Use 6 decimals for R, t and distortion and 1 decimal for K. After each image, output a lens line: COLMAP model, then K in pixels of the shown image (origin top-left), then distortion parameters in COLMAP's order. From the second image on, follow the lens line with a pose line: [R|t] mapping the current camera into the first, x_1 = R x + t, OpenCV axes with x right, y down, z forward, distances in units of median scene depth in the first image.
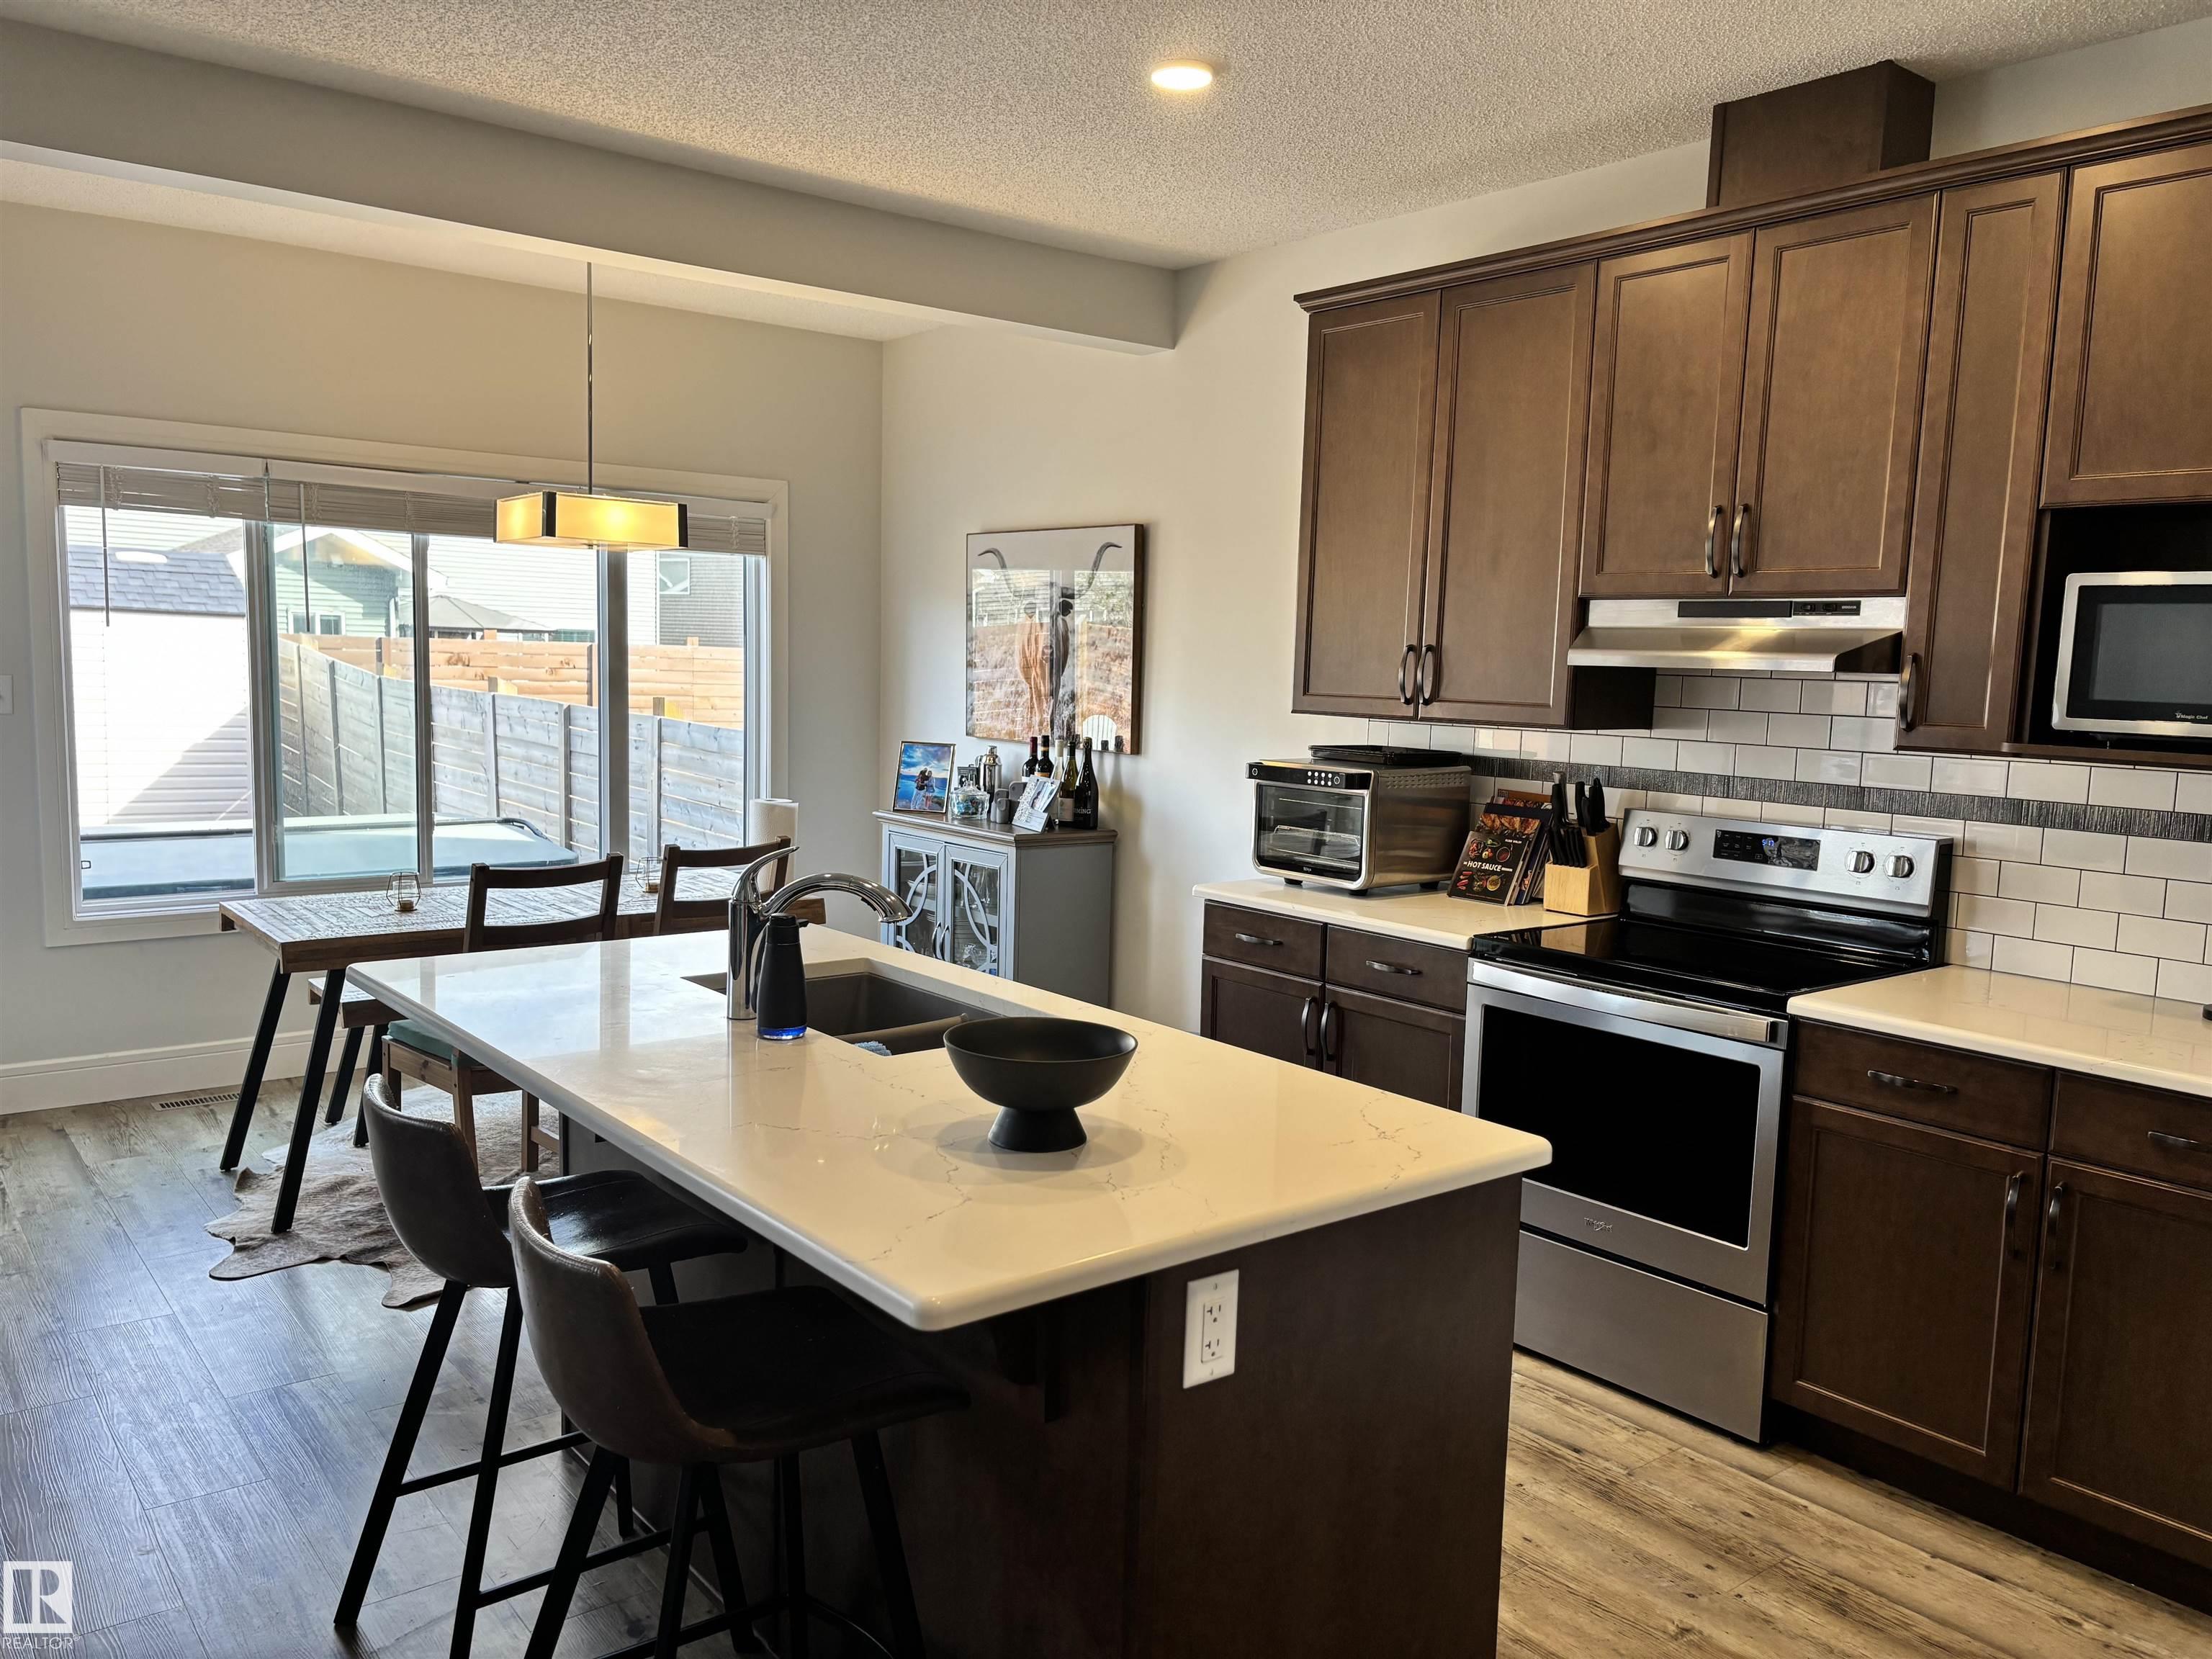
lens RADIAL K [[1665.1, 0, 1102.3], [0, 1665.1, 846.2], [0, 0, 1]] dist [0.057771, -0.060547]
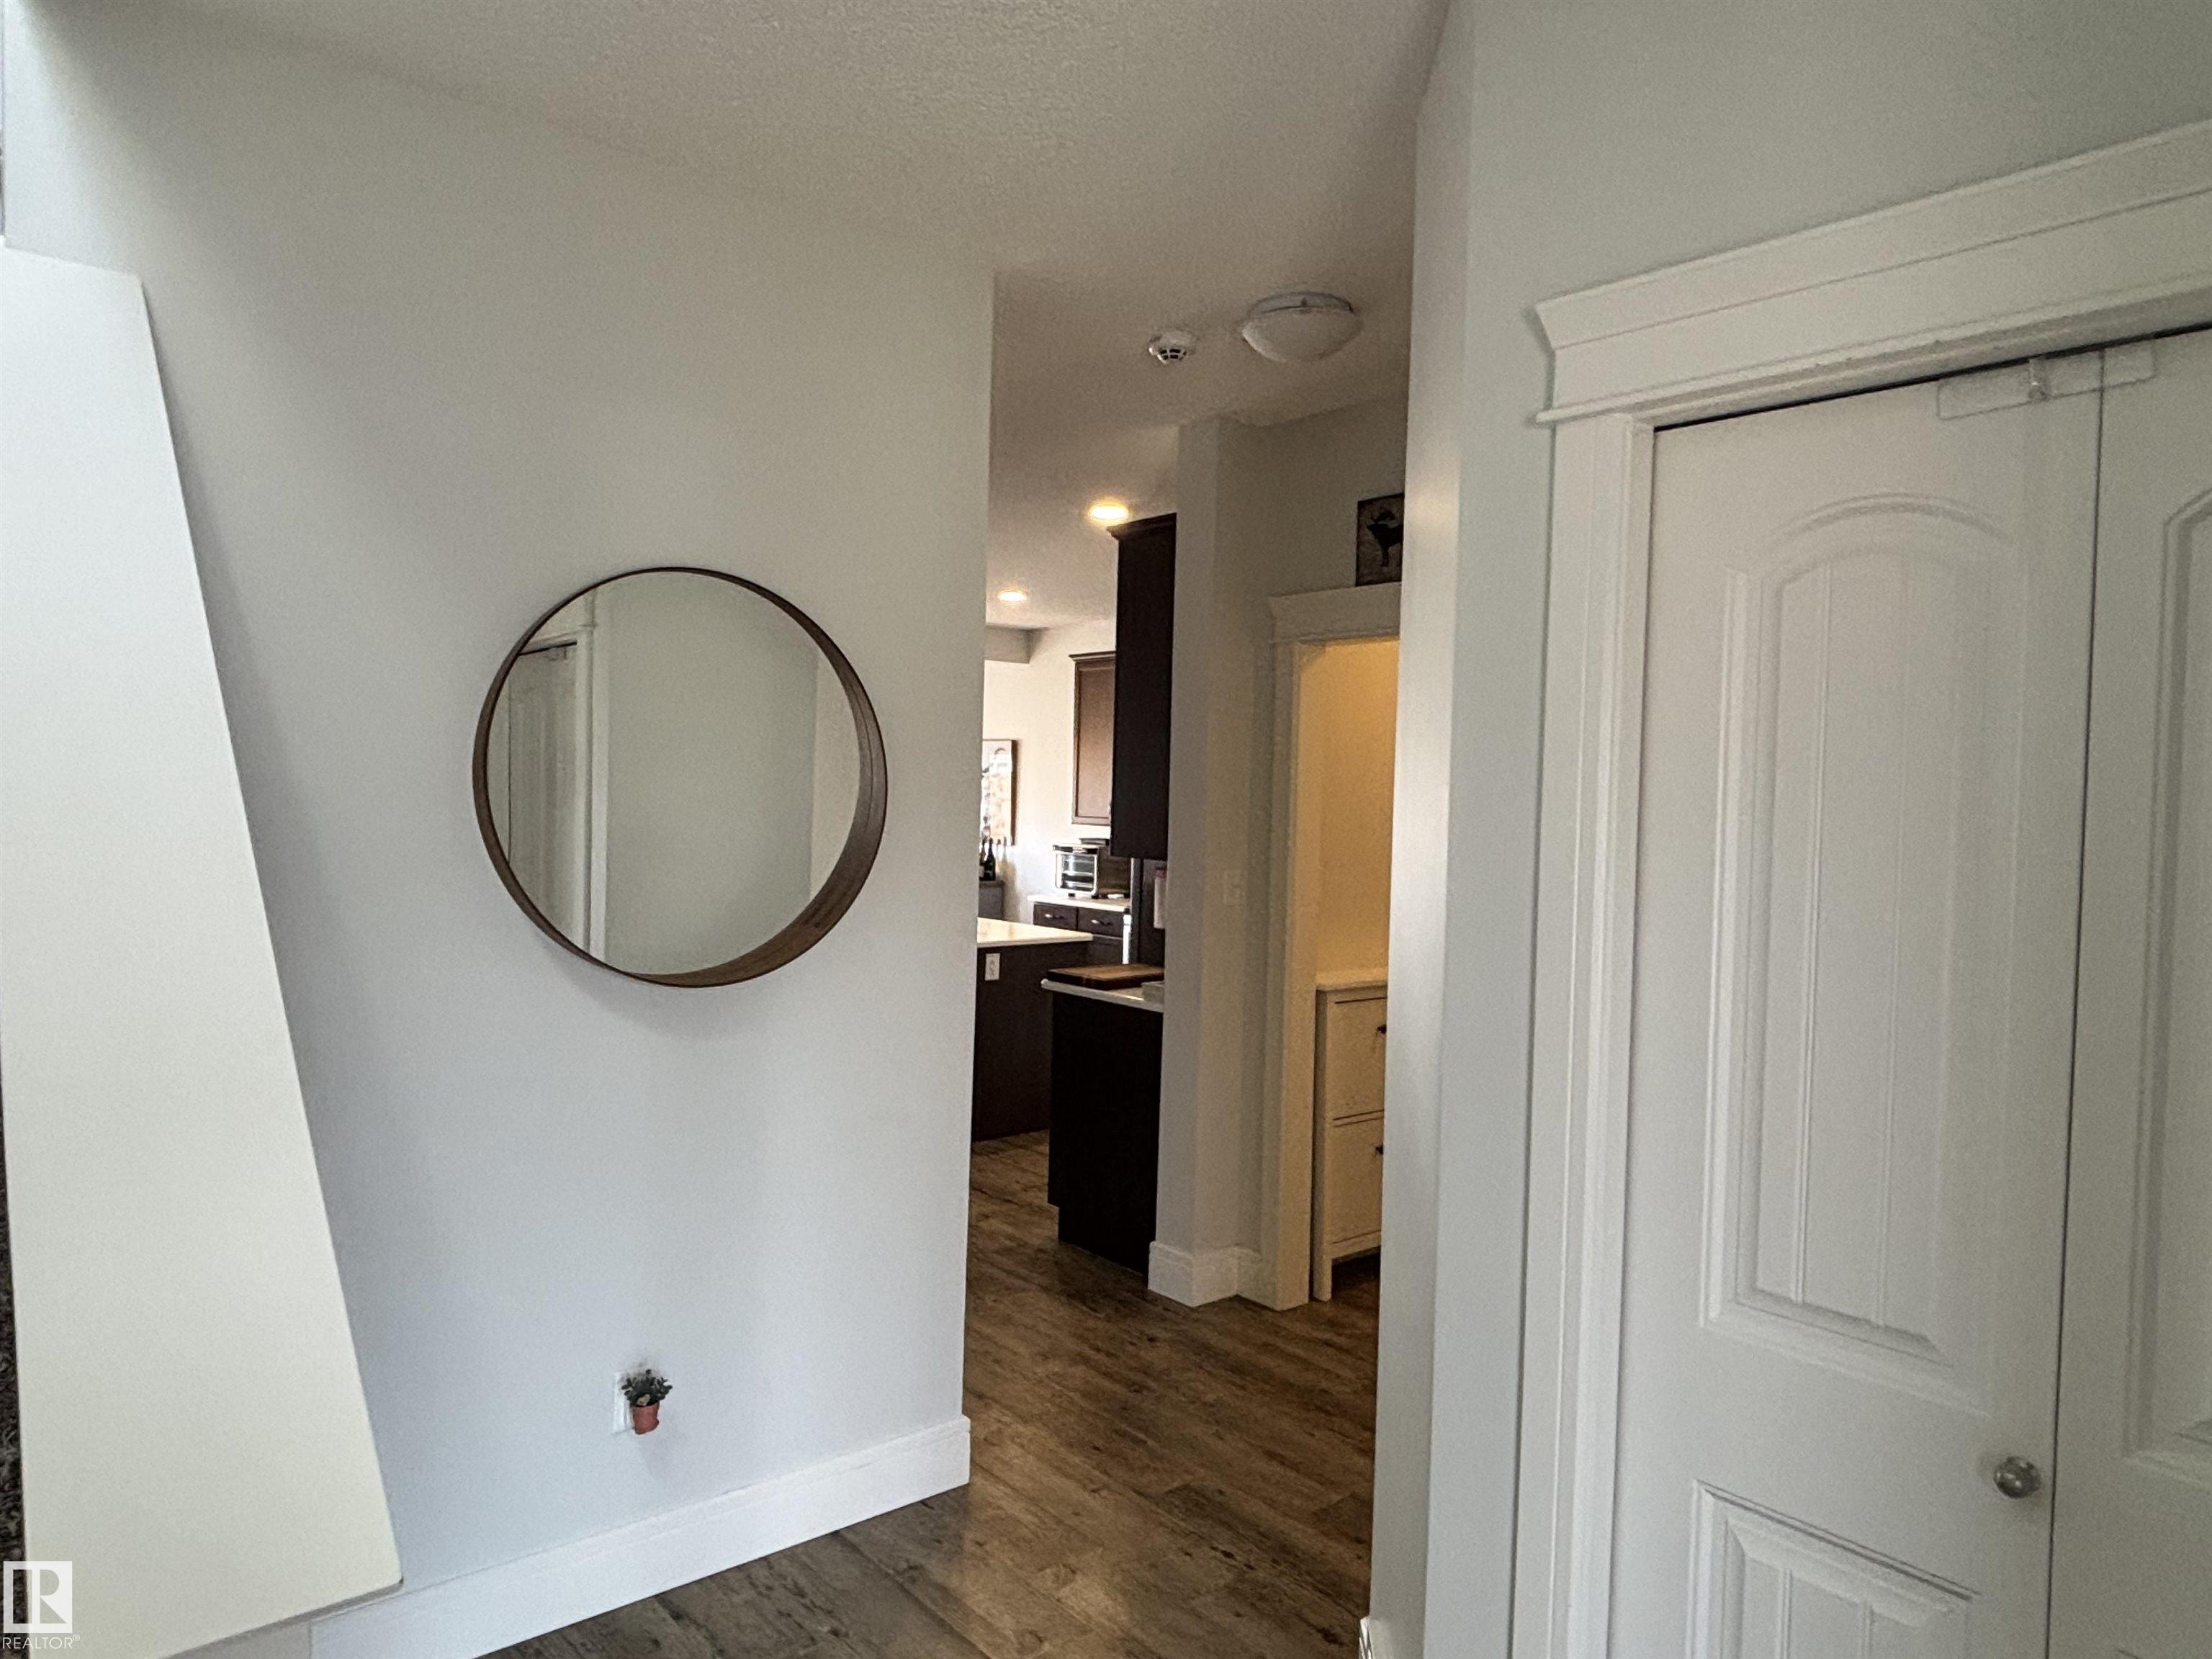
lens RADIAL K [[1393.7, 0, 1099.9], [0, 1393.7, 818.0], [0, 0, 1]] dist [0.010880, -0.012654]
pose [[0.999280, -0.003004, 0.037832, 0.092000], [0.006564, 0.995520, -0.094324, 0.114032], [-0.037379, 0.094504, 0.994822, -1.131447]]
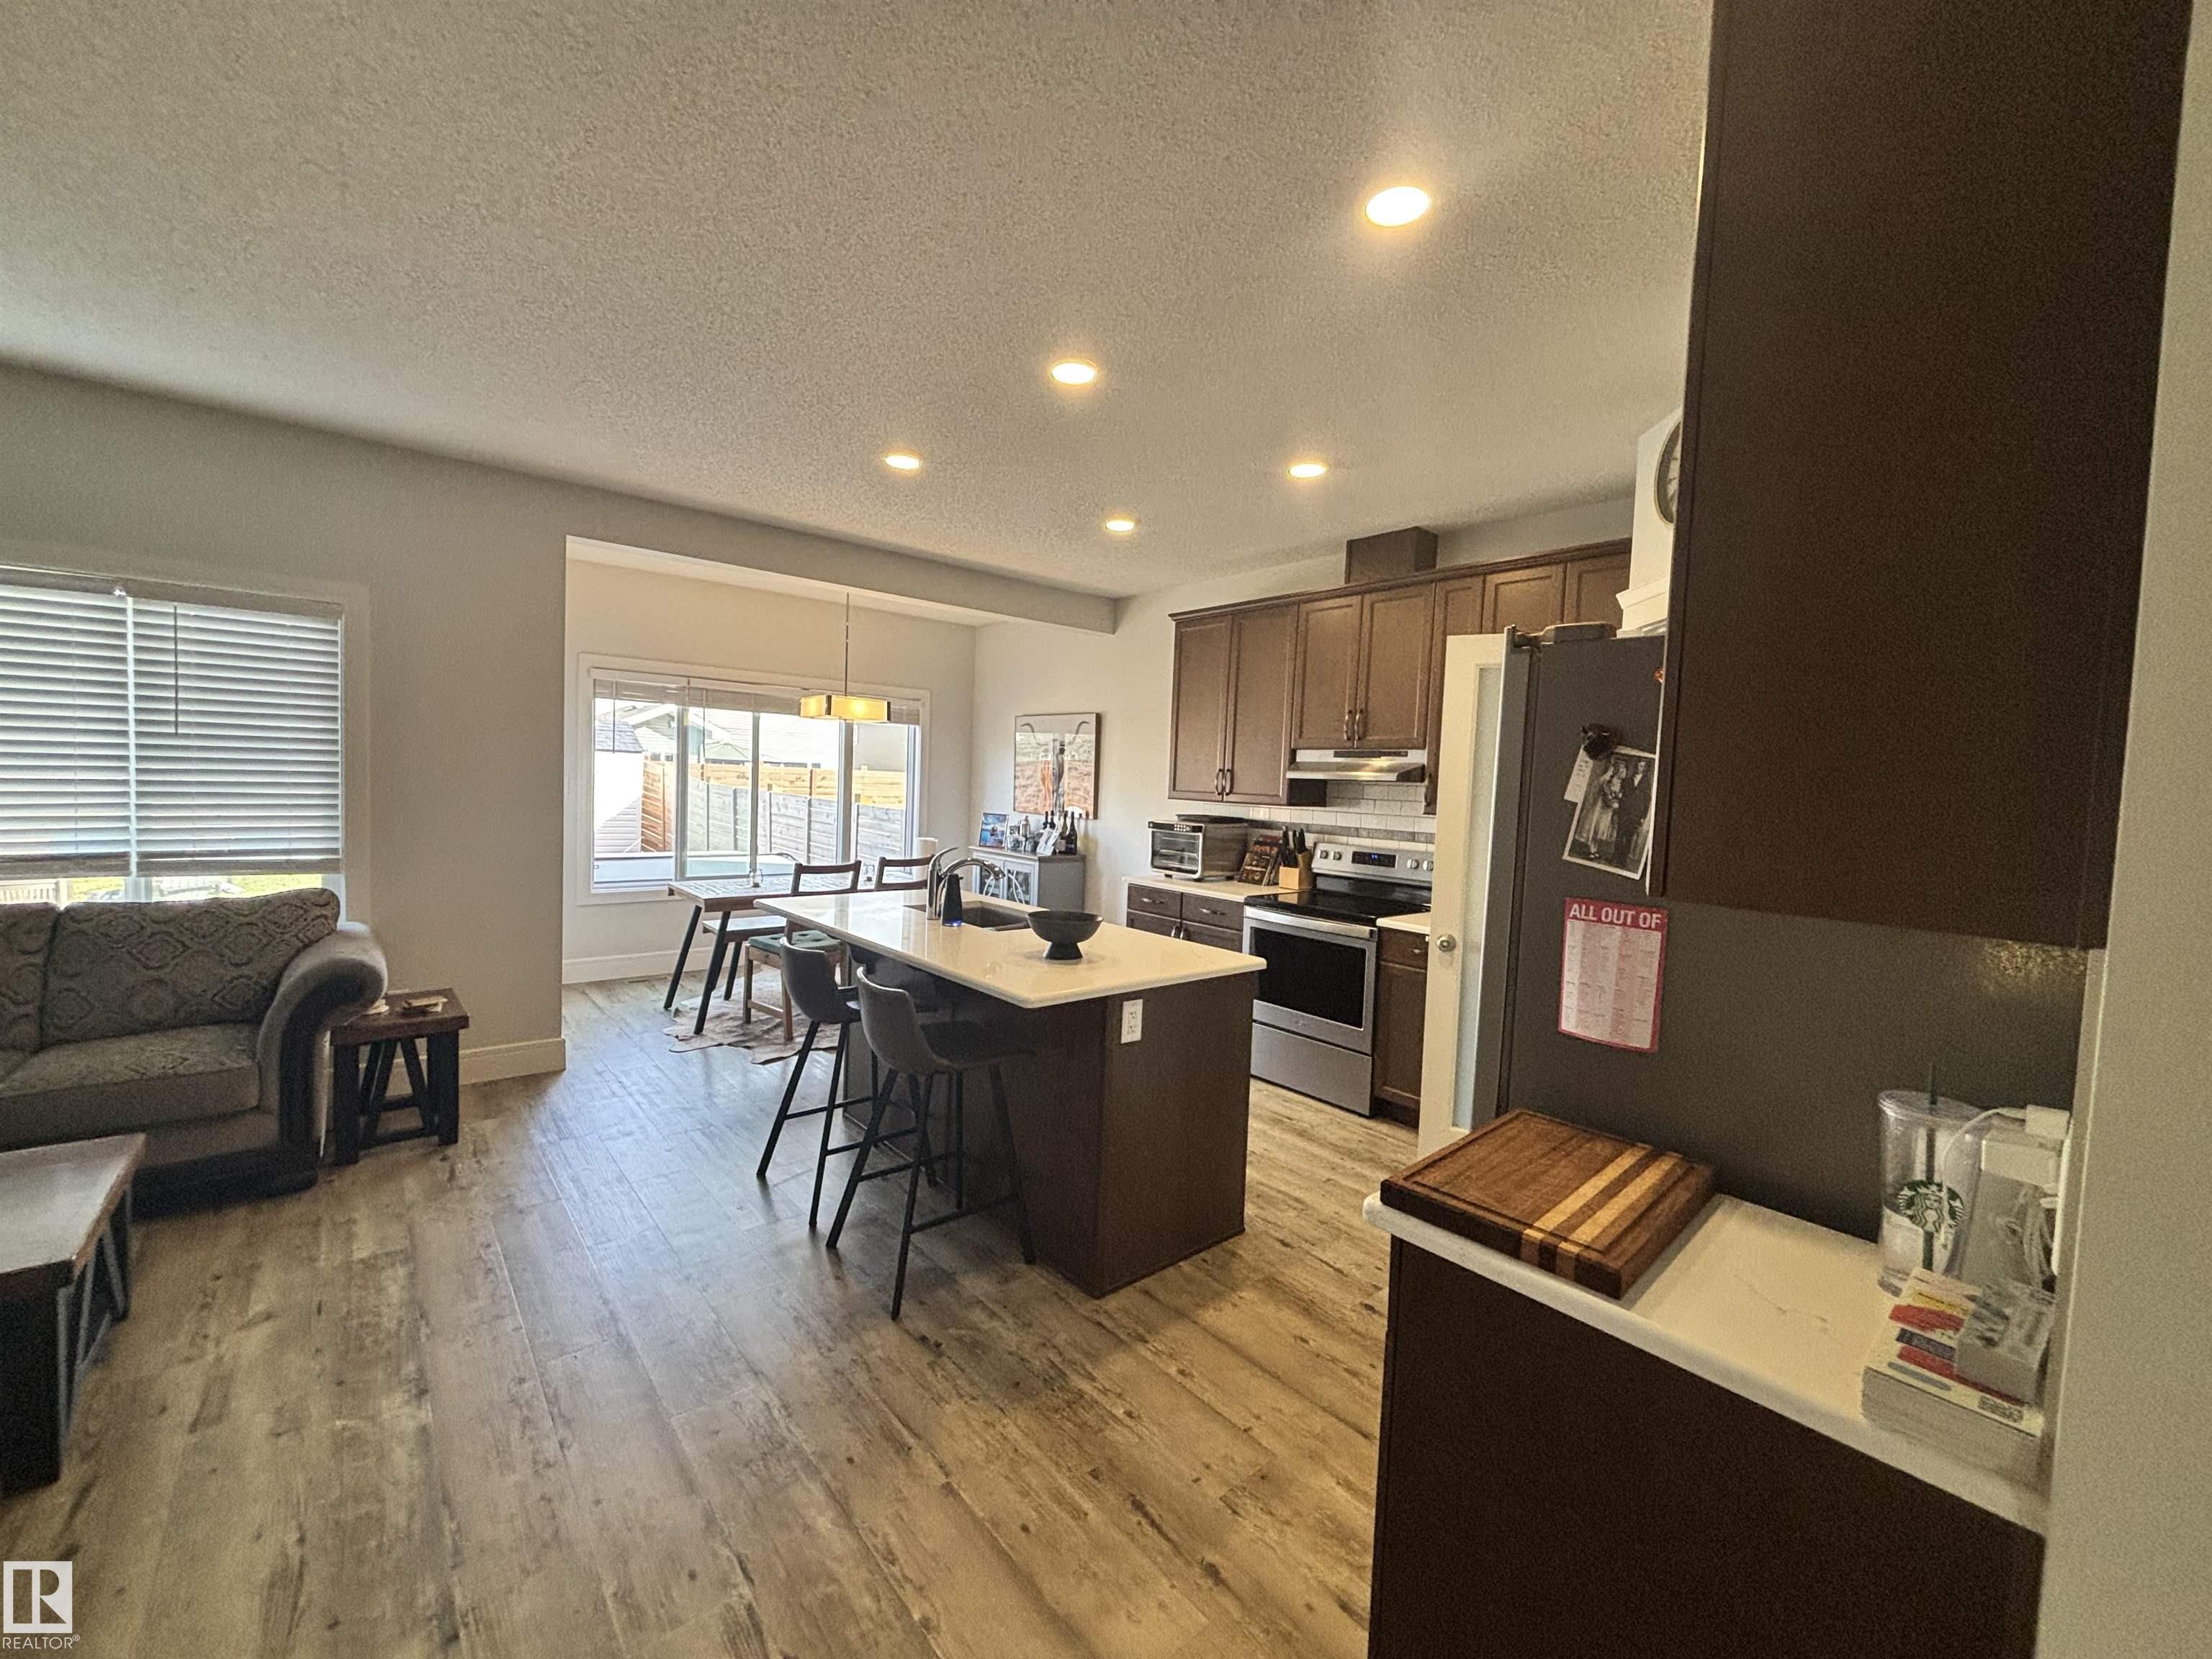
lens RADIAL K [[885.8, 0, 1100.0], [0, 885.8, 820.6], [0, 0, 1]] dist [0.003635, -0.001490]
pose [[0.999411, 0.009814, 0.032884, -0.015272], [-0.007562, 0.997660, -0.067944, 0.032484], [-0.033474, 0.067656, 0.997147, -0.180179]]
